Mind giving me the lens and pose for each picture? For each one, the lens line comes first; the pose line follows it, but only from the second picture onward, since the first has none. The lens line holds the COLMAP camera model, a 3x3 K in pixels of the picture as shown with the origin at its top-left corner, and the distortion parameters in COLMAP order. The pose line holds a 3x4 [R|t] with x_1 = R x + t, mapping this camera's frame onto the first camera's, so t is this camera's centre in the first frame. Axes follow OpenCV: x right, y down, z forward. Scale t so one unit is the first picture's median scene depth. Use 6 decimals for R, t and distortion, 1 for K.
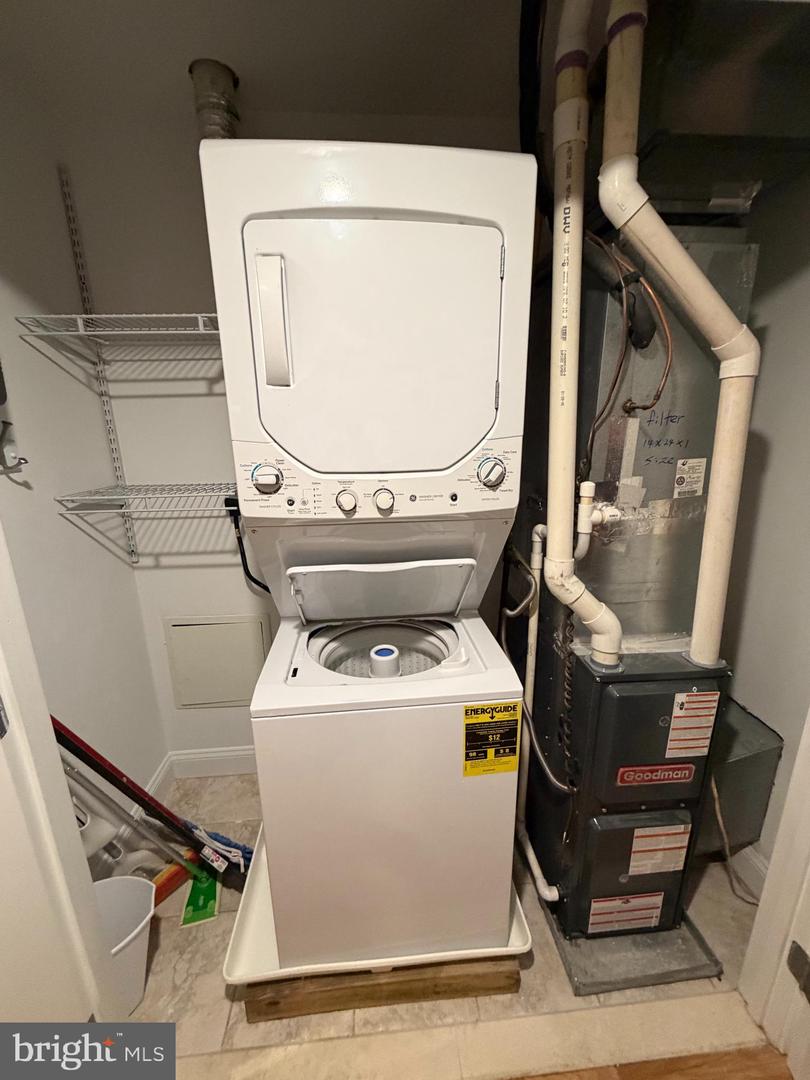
lens RADIAL K [[432.8, 0, 404.0], [0, 432.8, 538.3], [0, 0, 1]] dist [-0.000802, -0.000046]
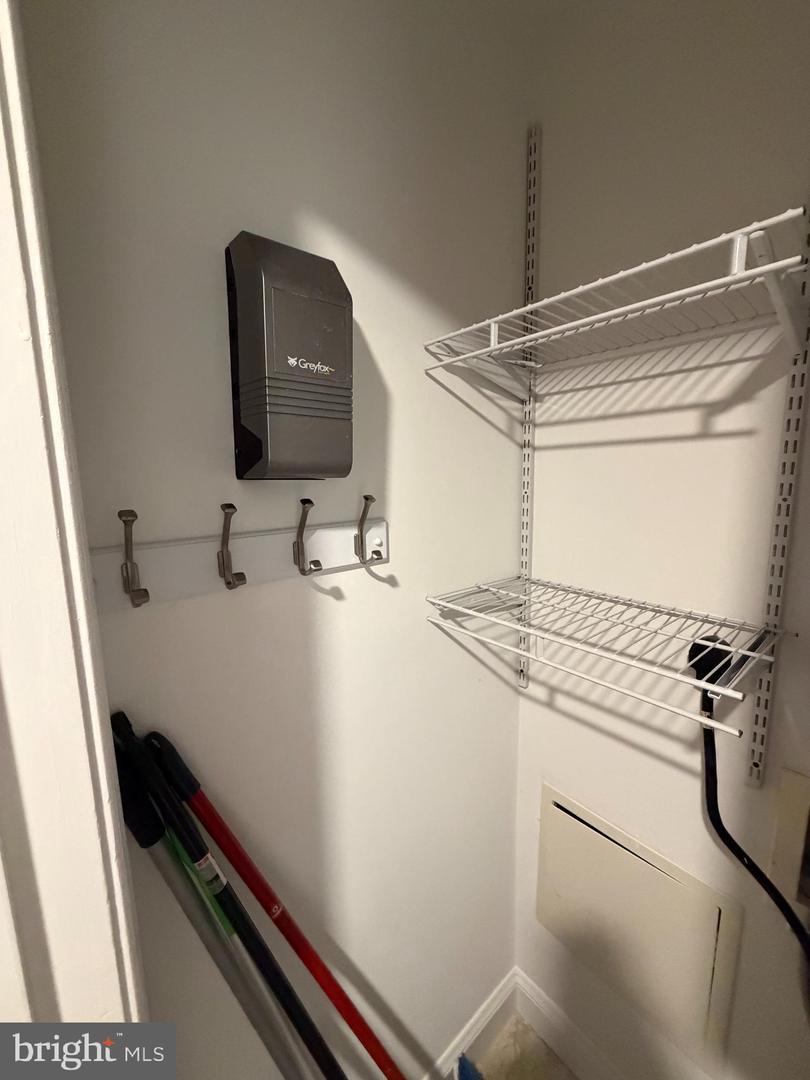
lens RADIAL K [[432.8, 0, 406.6], [0, 432.8, 538.5], [0, 0, 1]] dist [-0.000802, -0.000046]
pose [[0.593597, 0.126387, -0.794776, -0.245789], [-0.194484, 0.980847, 0.010722, -0.159157], [0.780909, 0.148206, 0.606808, 0.460682]]
